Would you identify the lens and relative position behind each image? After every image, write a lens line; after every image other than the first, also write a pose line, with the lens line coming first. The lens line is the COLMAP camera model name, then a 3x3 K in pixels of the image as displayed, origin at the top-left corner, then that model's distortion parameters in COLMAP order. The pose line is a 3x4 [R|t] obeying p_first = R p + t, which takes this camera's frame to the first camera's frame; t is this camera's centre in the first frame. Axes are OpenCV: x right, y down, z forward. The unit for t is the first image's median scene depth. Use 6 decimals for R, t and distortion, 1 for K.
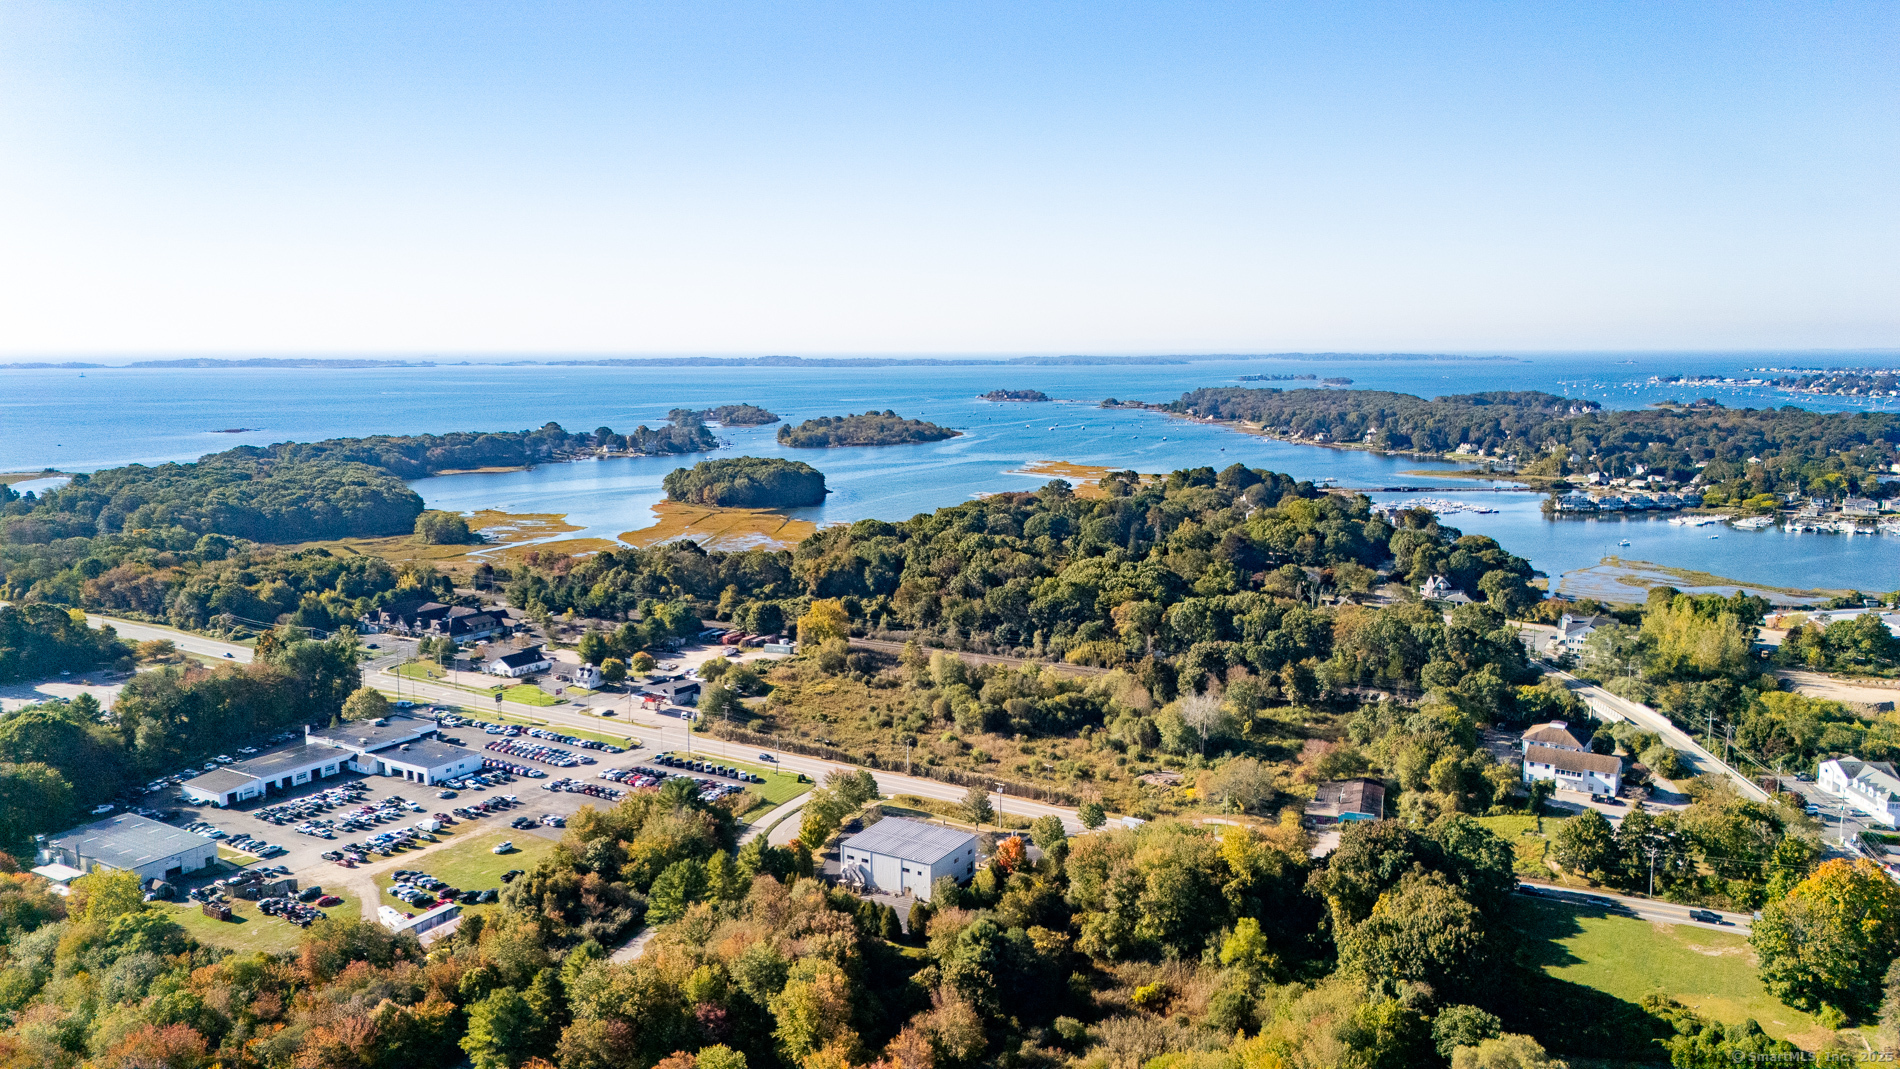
lens RADIAL K [[1376.2, 0, 951.5], [0, 1376.2, 545.0], [0, 0, 1]] dist [0.096844, -0.108164]
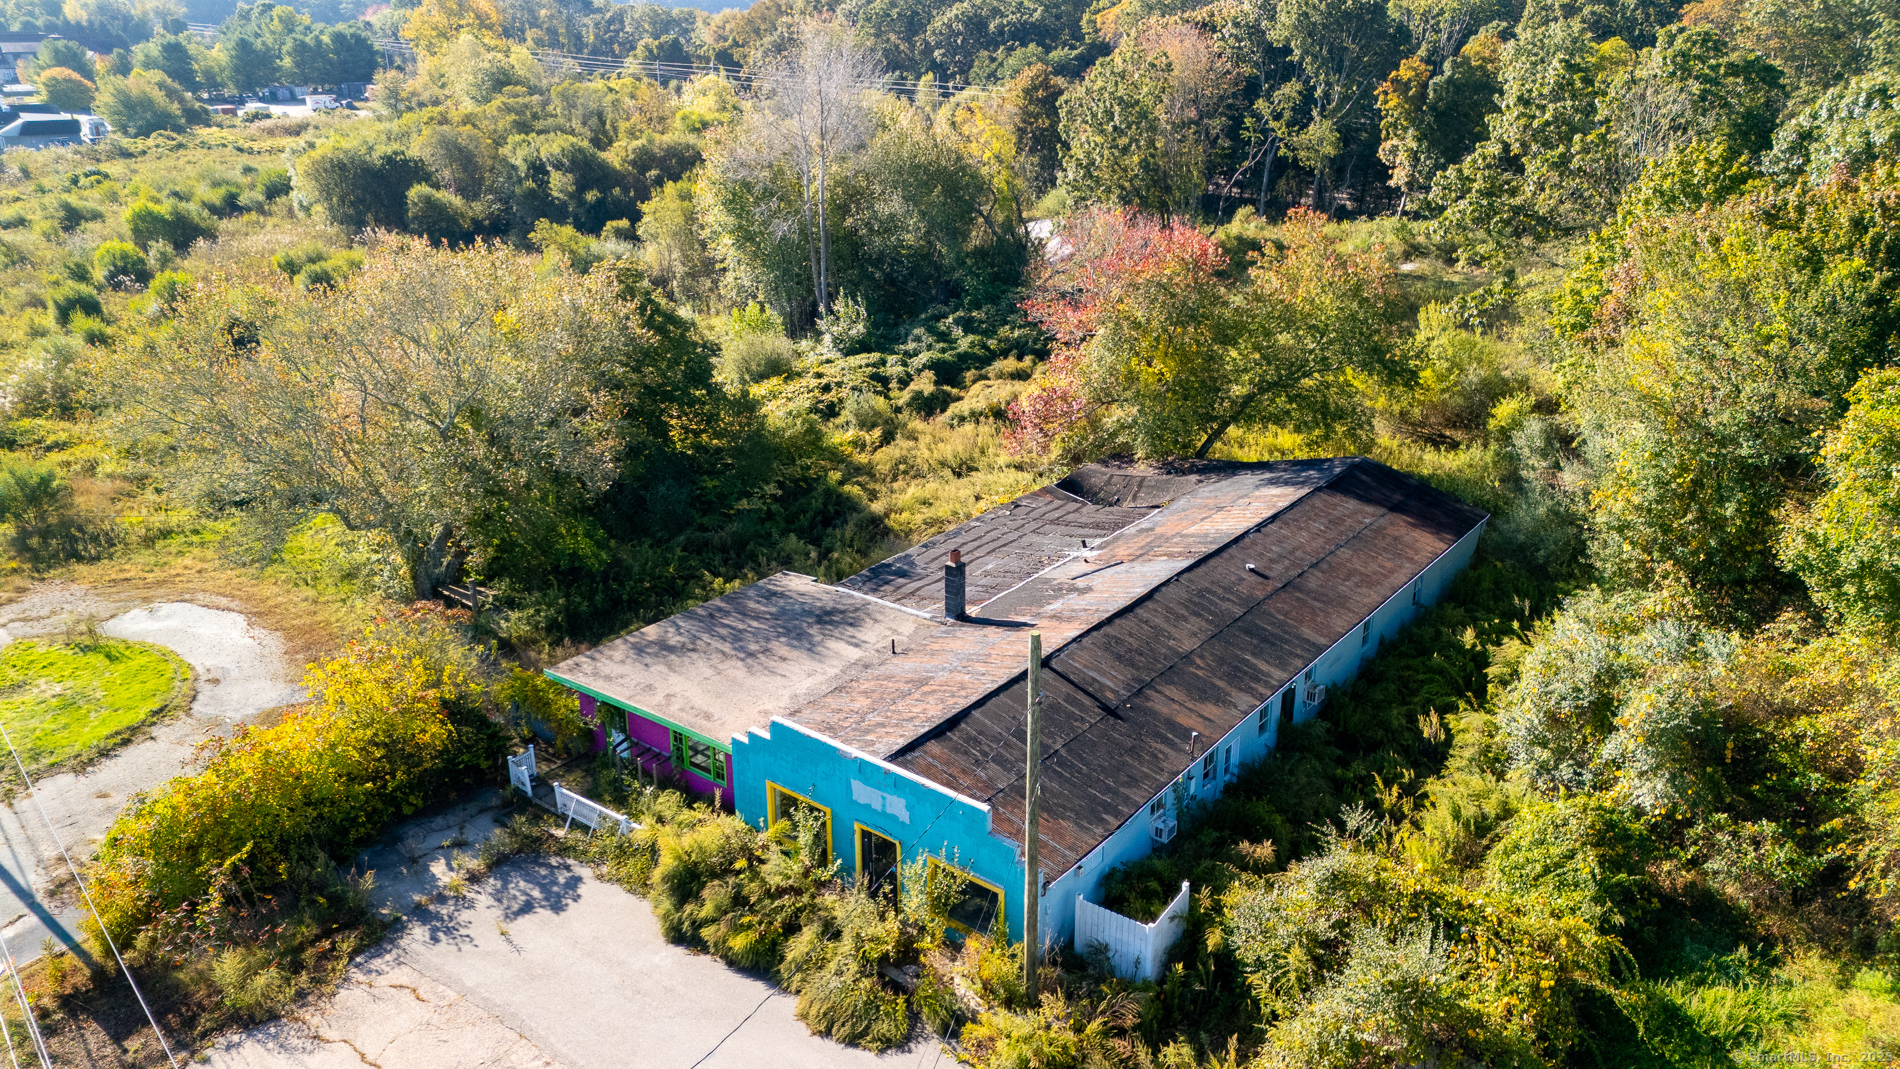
lens RADIAL K [[1376.2, 0, 951.5], [0, 1376.2, 545.0], [0, 0, 1]] dist [0.096844, -0.108164]
pose [[0.947525, 0.119662, -0.296440, 0.196773], [-0.048537, 0.970401, 0.236573, 0.093217], [0.315975, -0.209771, 0.925287, 0.552950]]
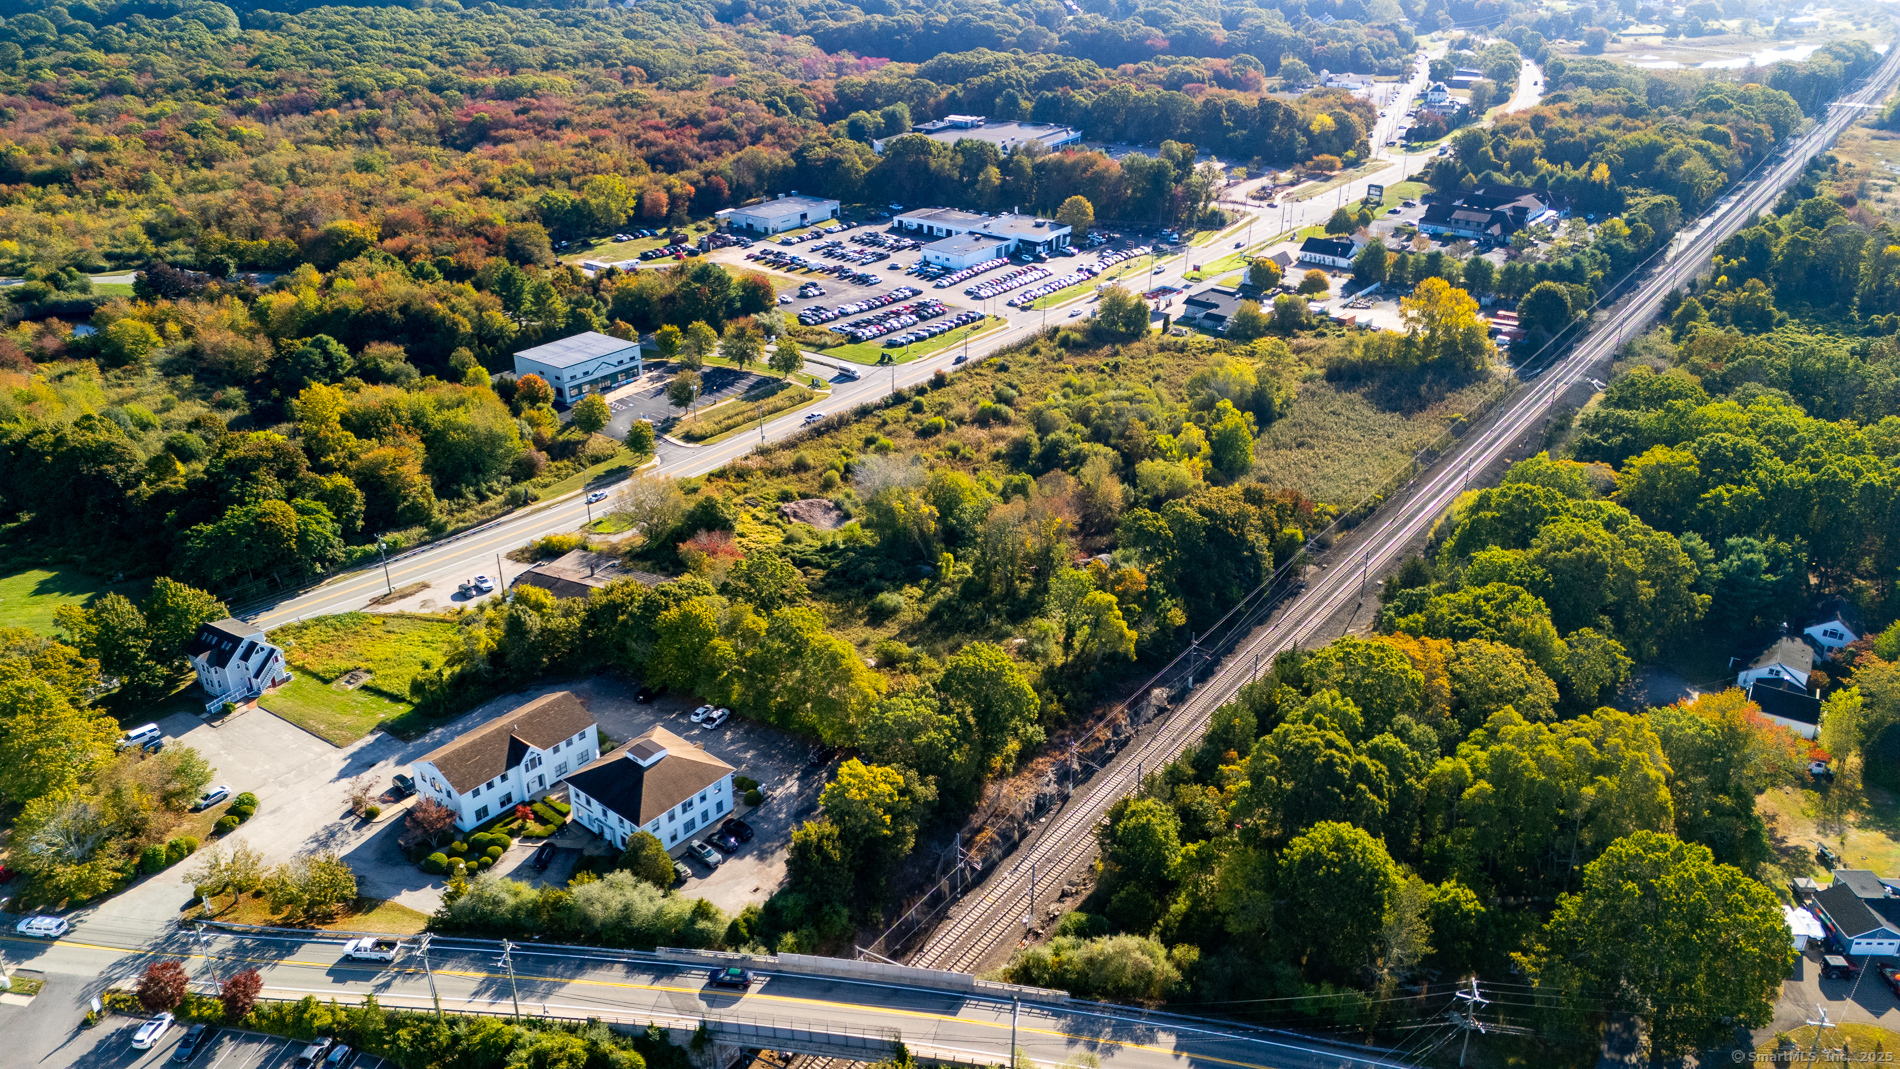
lens RADIAL K [[1371.9, 0, 951.3], [0, 1371.9, 555.1], [0, 0, 1]] dist [0.103207, -0.124937]
pose [[-0.117455, 0.444442, -0.888074, 0.551290], [-0.145127, 0.876982, 0.458084, -0.109049], [0.982417, 0.182688, -0.038506, 0.753123]]
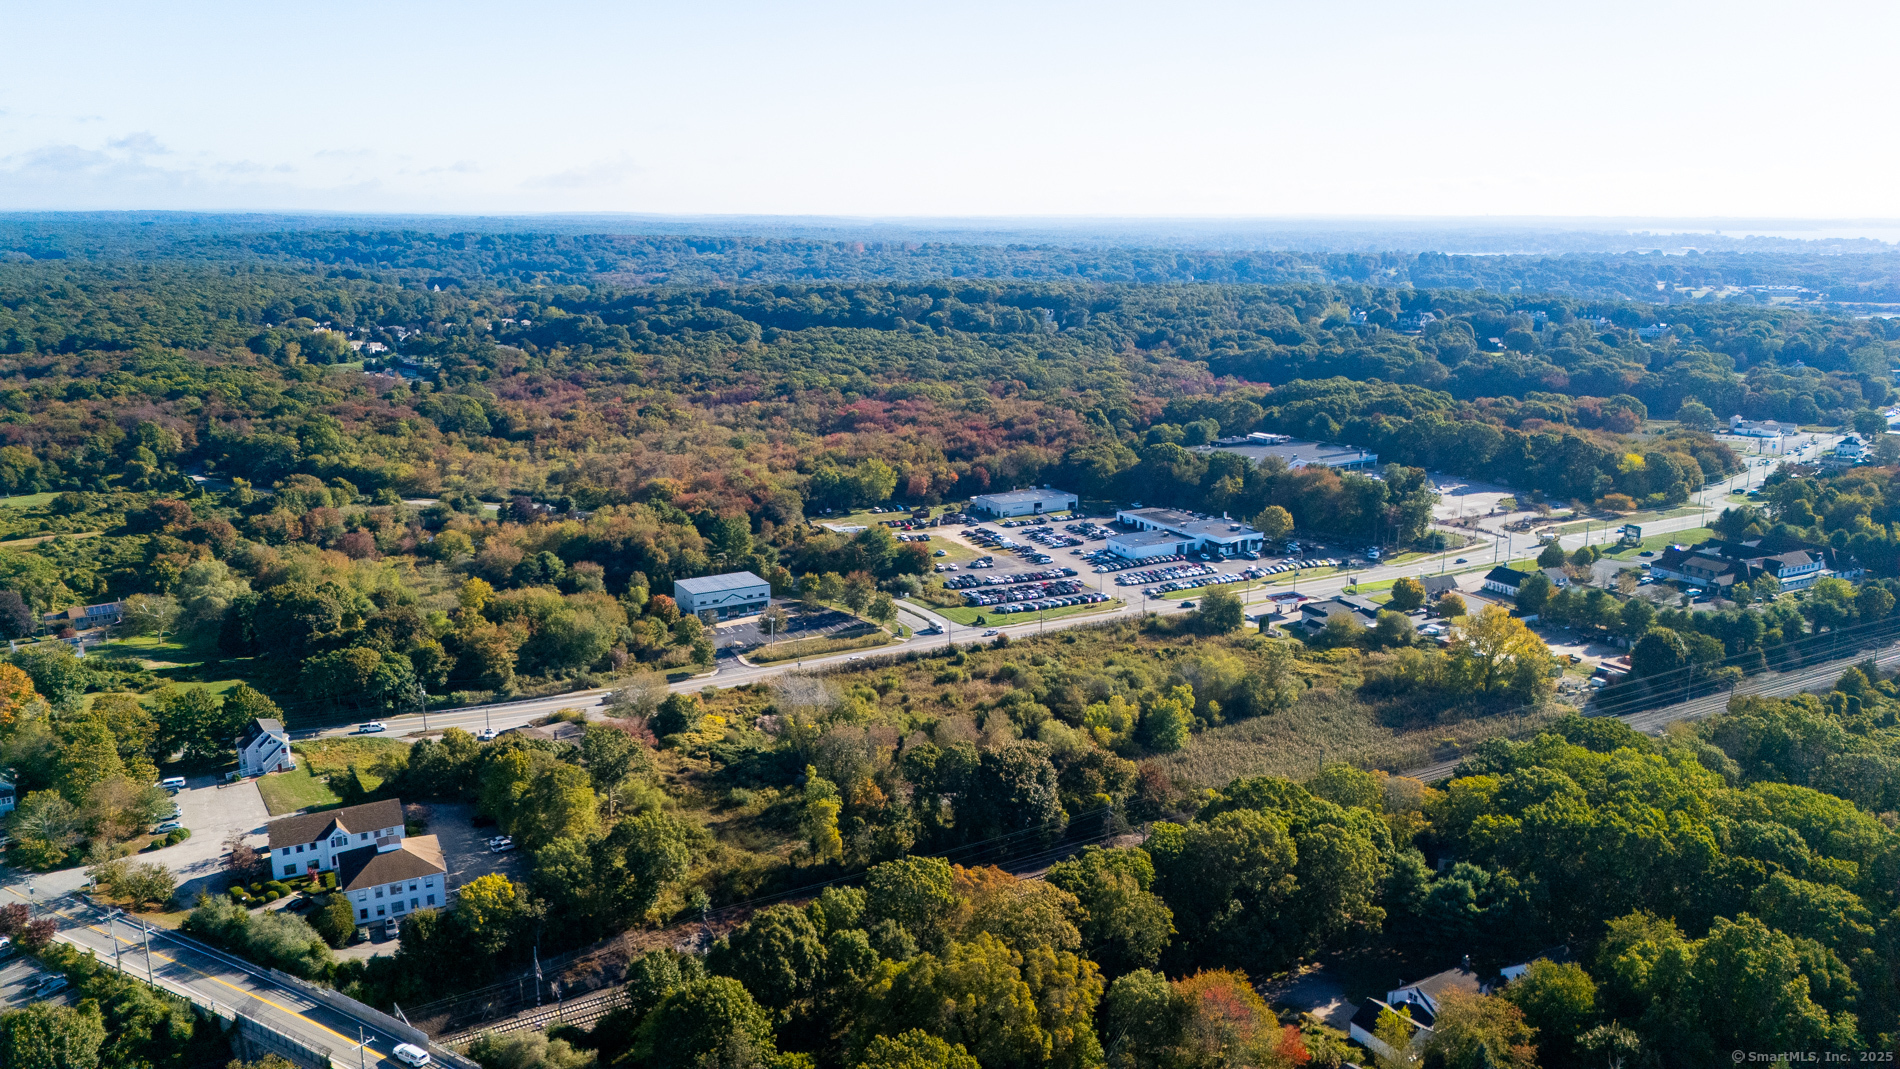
lens RADIAL K [[1376.2, 0, 951.5], [0, 1376.2, 545.0], [0, 0, 1]] dist [0.096844, -0.108164]
pose [[-0.509077, 0.203166, -0.836400, 0.544101], [-0.122644, 0.944705, 0.304122, -0.146446], [0.851939, 0.257401, -0.456010, 0.993093]]
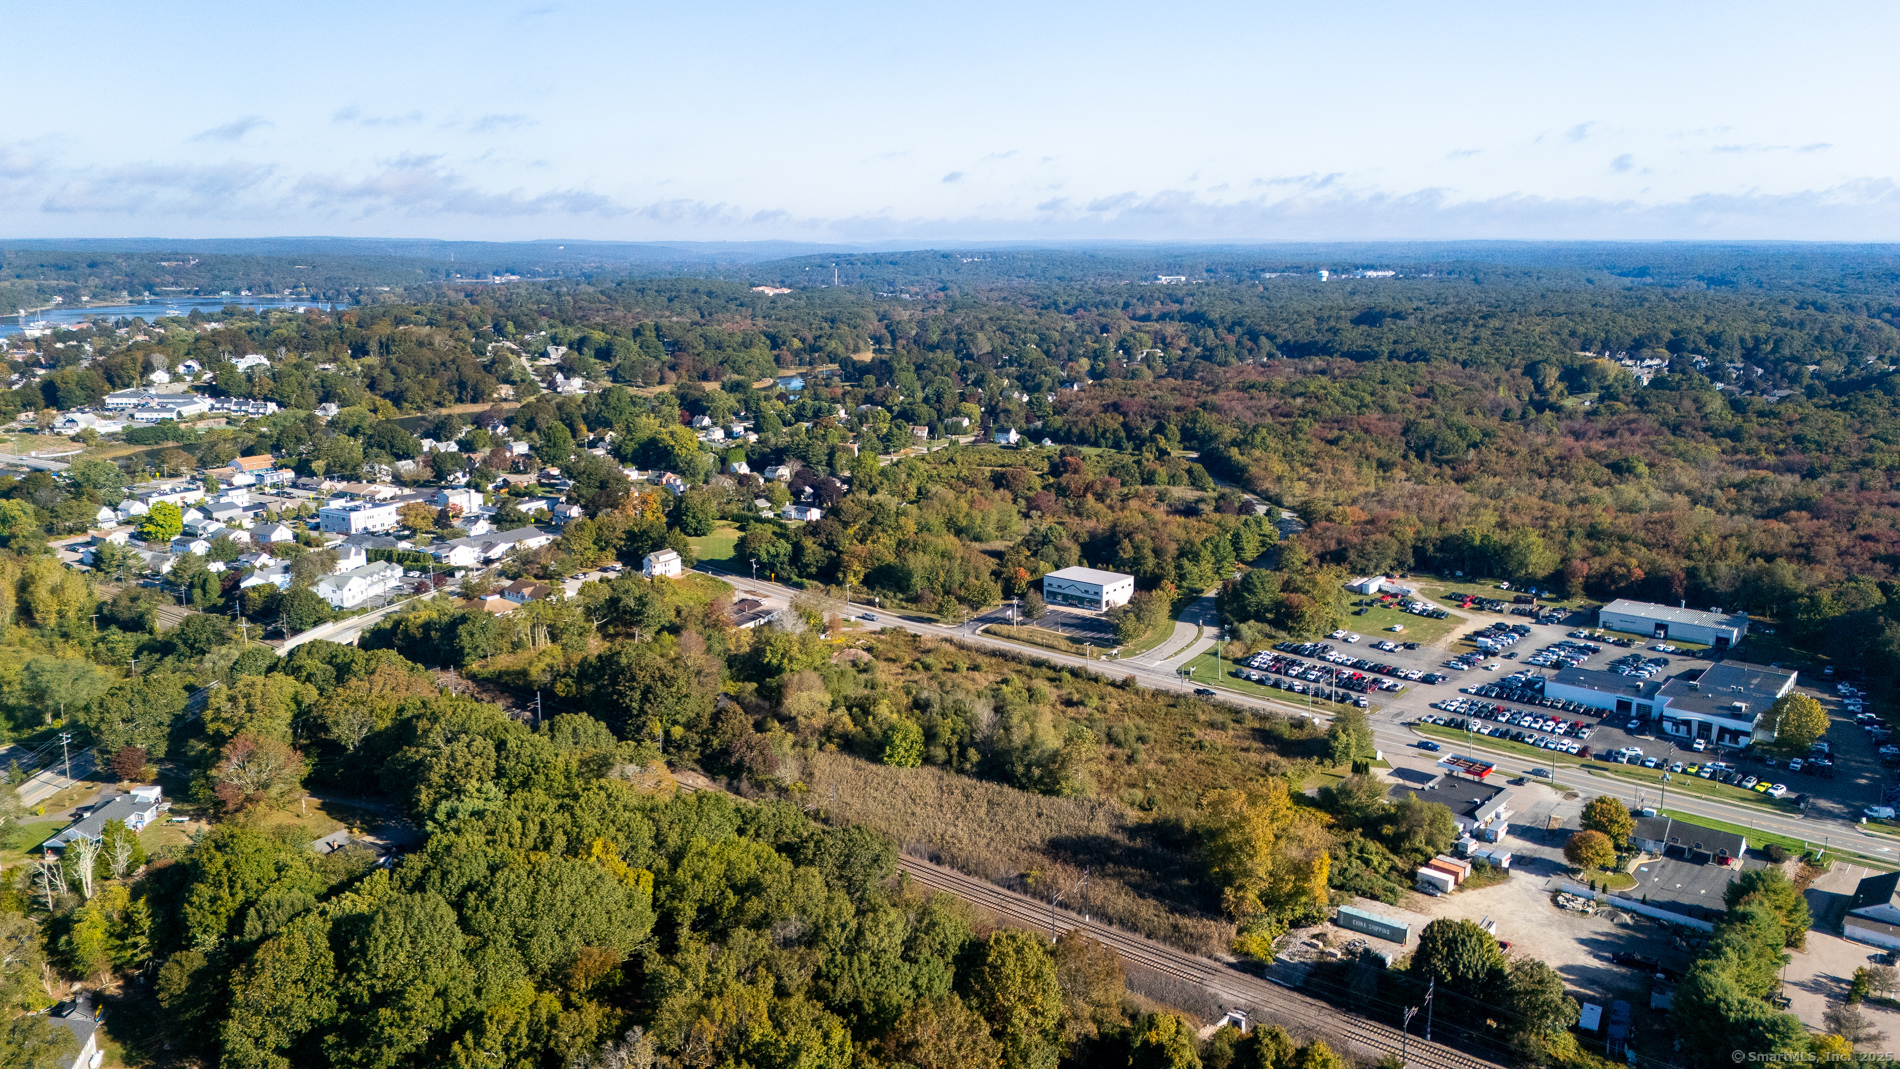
lens RADIAL K [[1371.9, 0, 951.3], [0, 1371.9, 555.1], [0, 0, 1]] dist [0.103207, -0.124937]
pose [[-0.991205, -0.029717, 0.128956, -0.041369], [0.018541, 0.933666, 0.357666, -0.193275], [-0.131031, 0.356911, -0.924903, 1.323709]]
